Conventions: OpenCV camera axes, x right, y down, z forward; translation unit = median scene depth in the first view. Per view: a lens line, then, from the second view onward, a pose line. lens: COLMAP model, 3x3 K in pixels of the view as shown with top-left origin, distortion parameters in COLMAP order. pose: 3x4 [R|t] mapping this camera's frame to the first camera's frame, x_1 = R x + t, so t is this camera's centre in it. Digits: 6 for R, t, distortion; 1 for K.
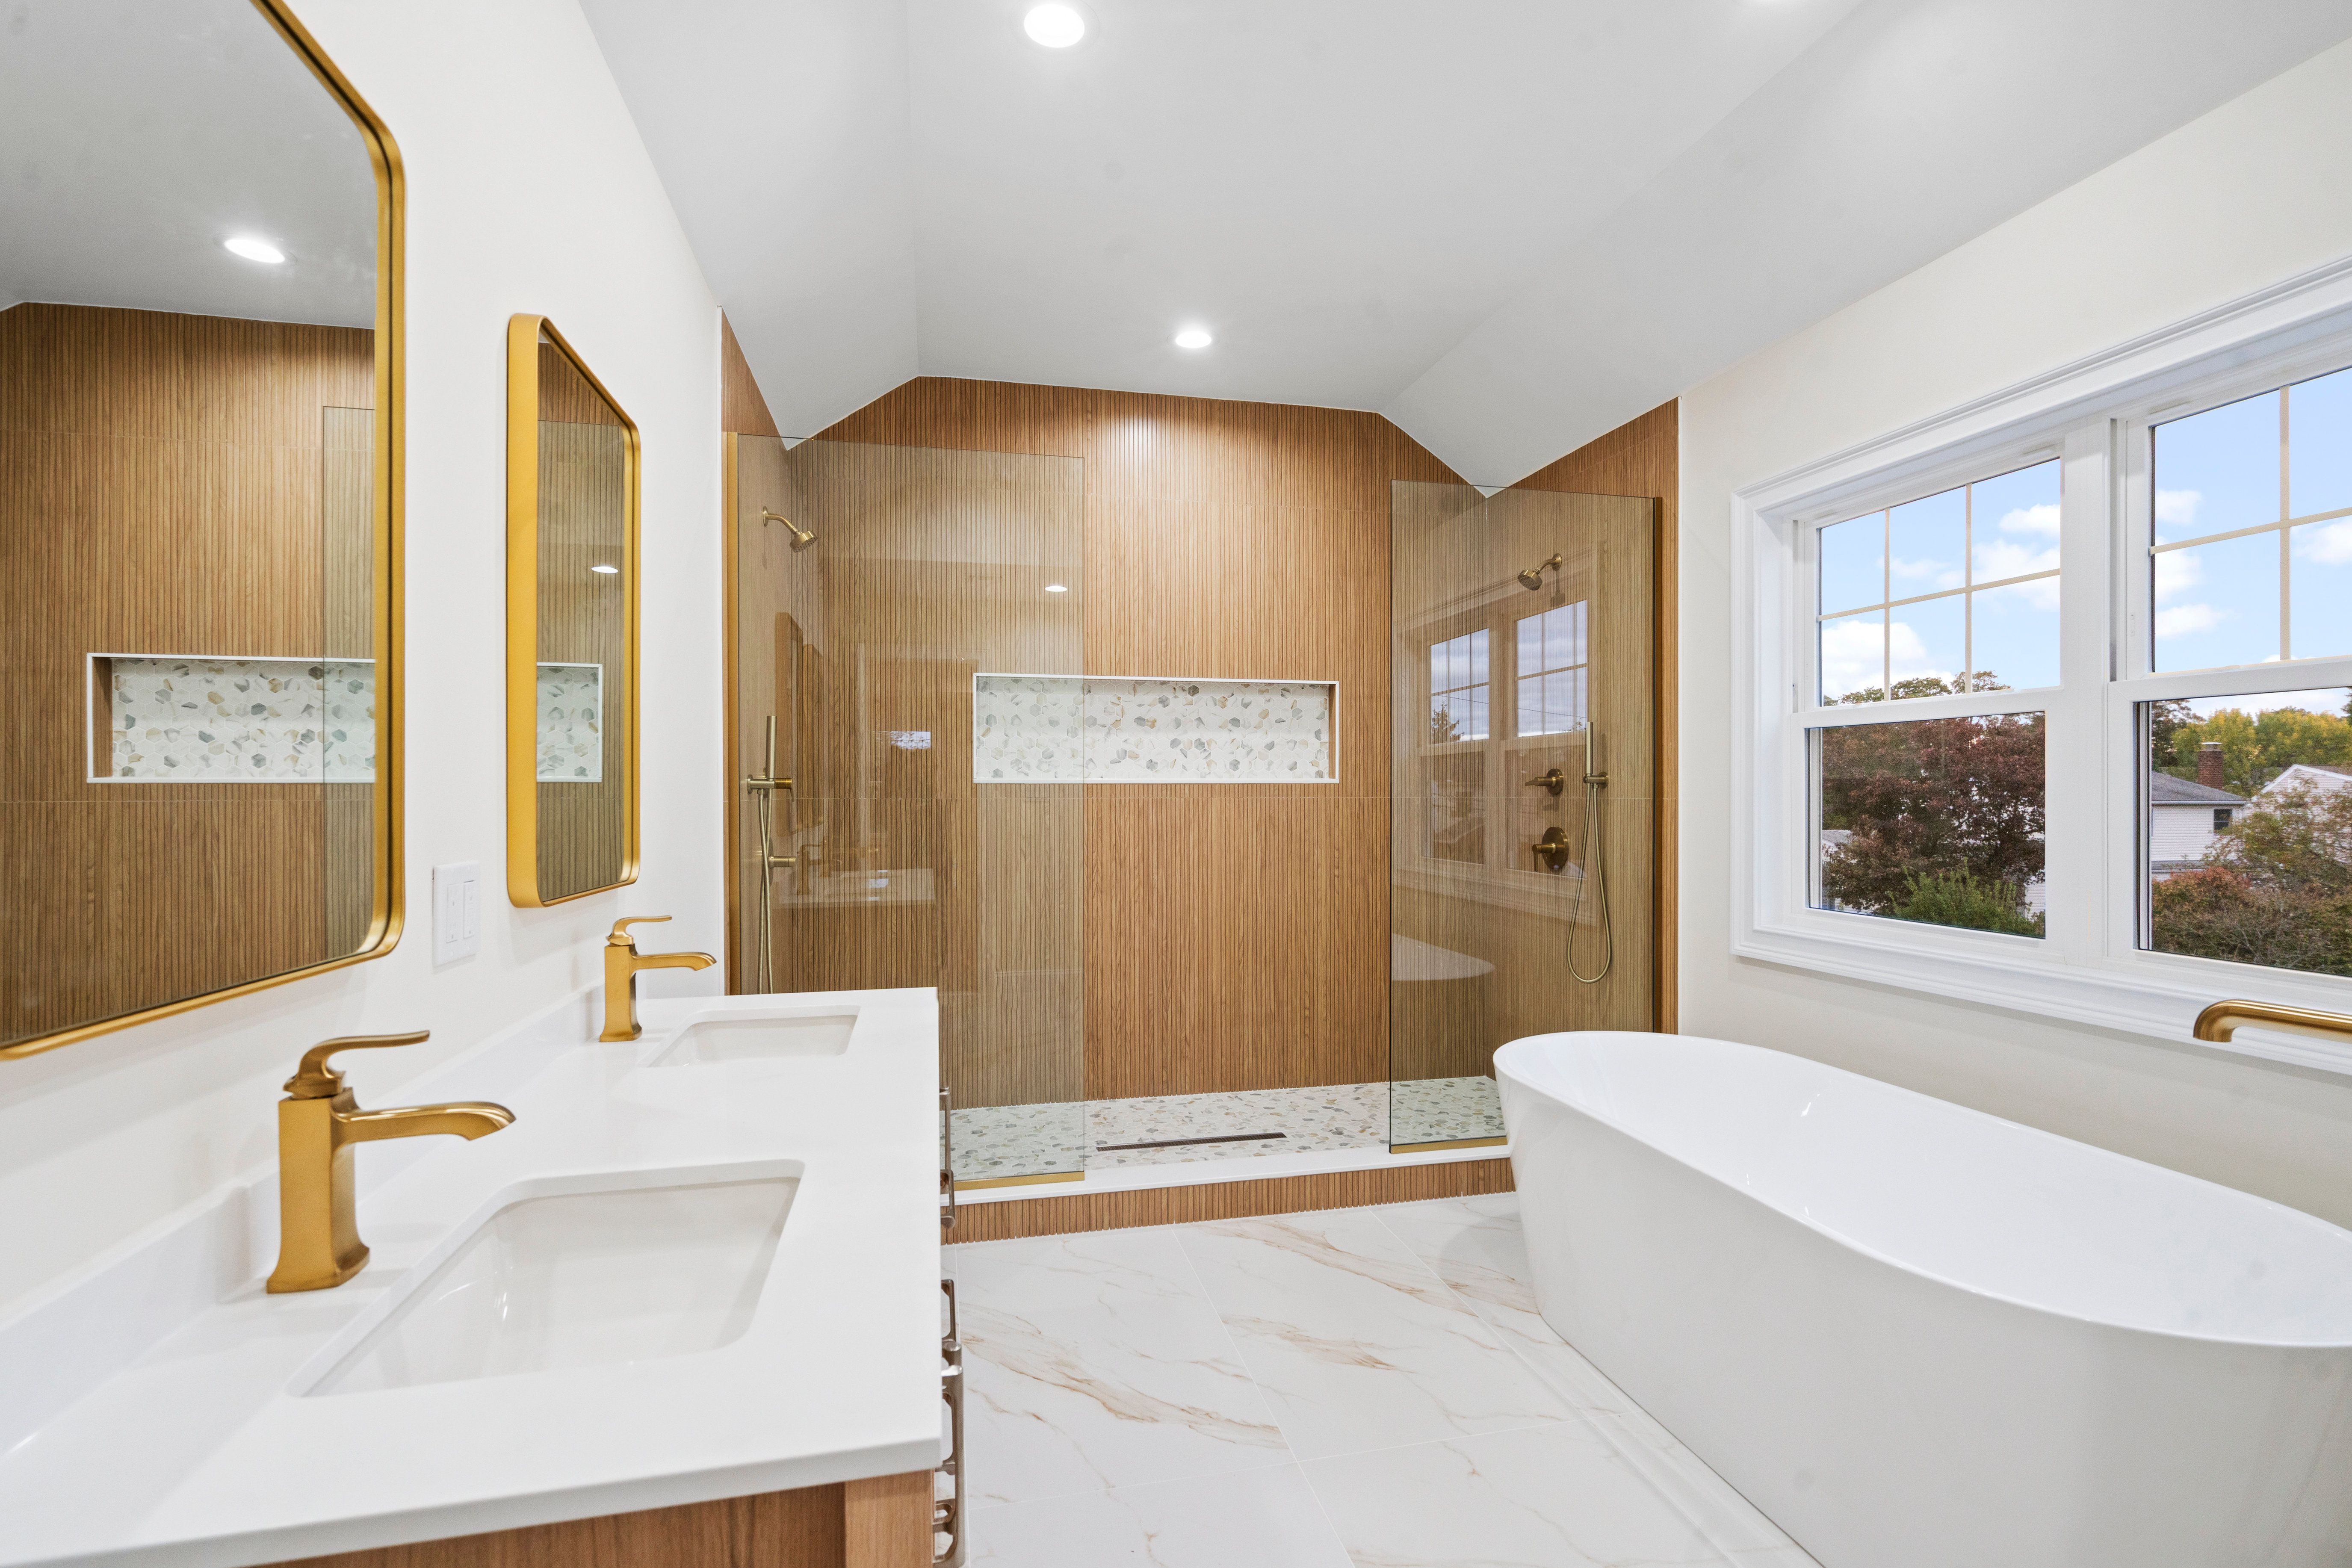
lens RADIAL K [[1094.1, 0, 1181.4], [0, 1094.1, 792.7], [0, 0, 1]] dist [-0.005488, 0.002505]
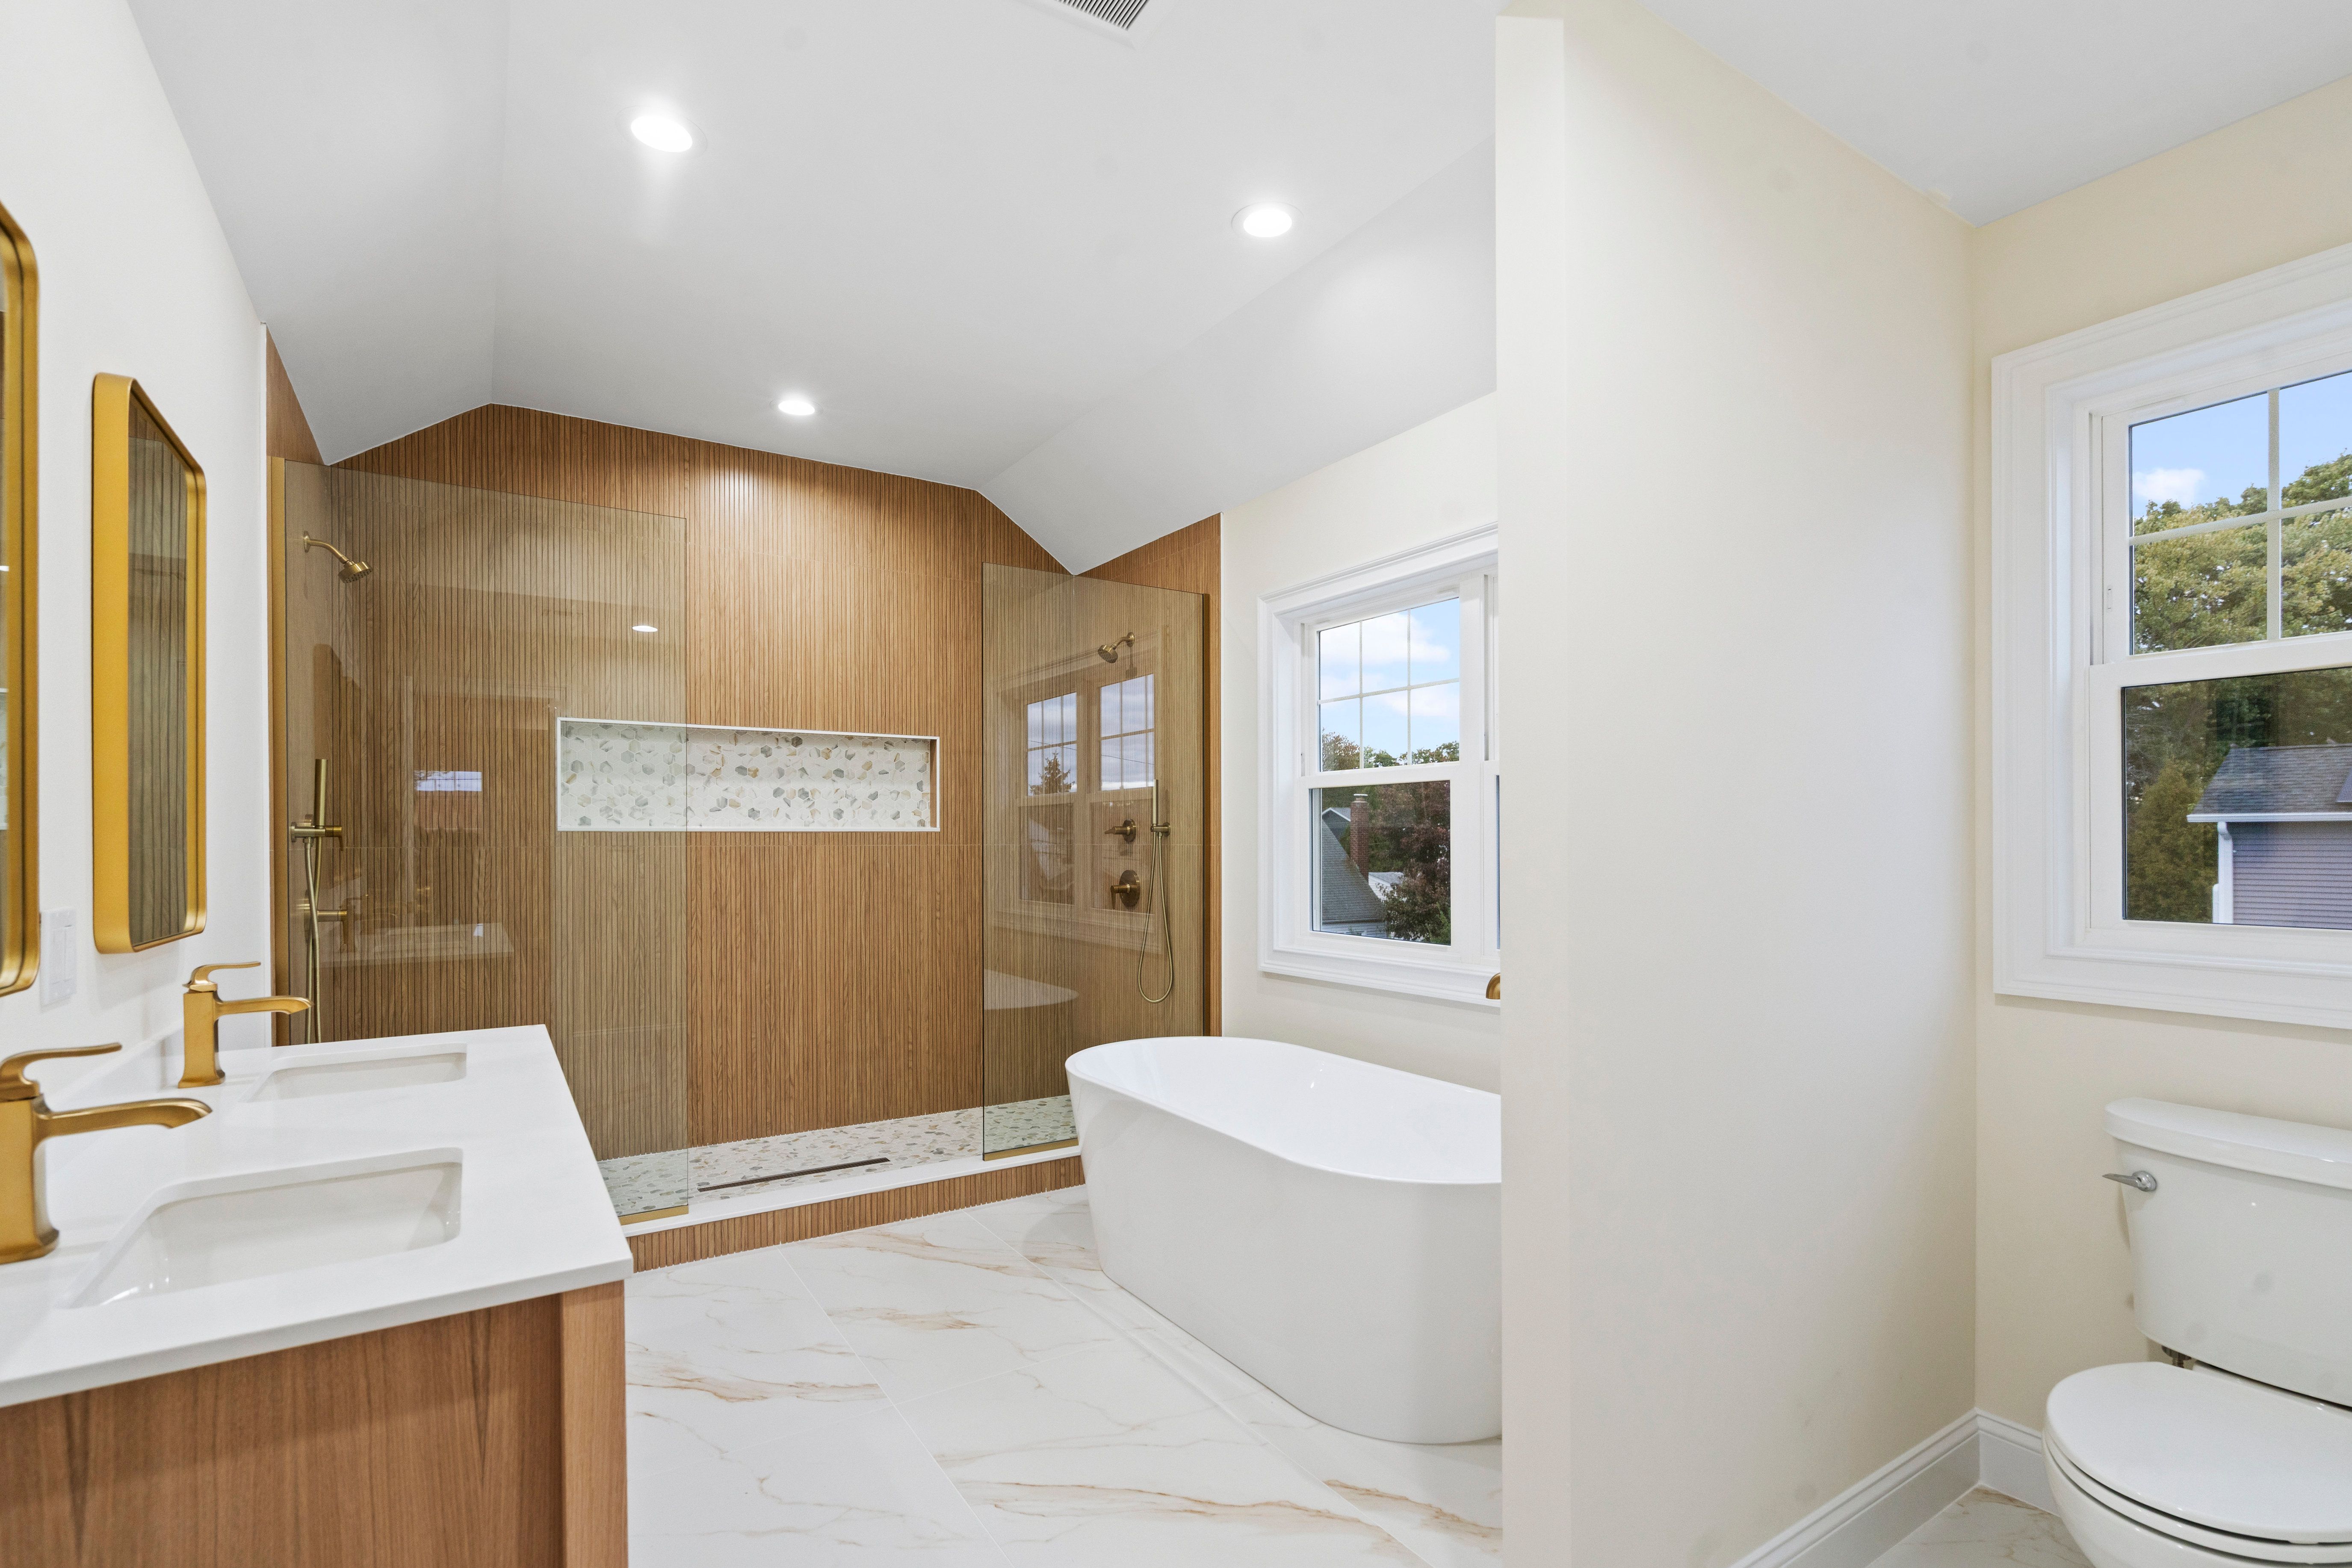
lens RADIAL K [[1094.1, 0, 1174.5], [0, 1094.1, 844.9], [0, 0, 1]] dist [-0.005488, 0.002505]
pose [[0.941252, -0.003127, 0.337692, -0.002766], [0.001711, 0.999988, 0.004490, 0.000207], [-0.337702, -0.003648, 0.941246, -0.112596]]
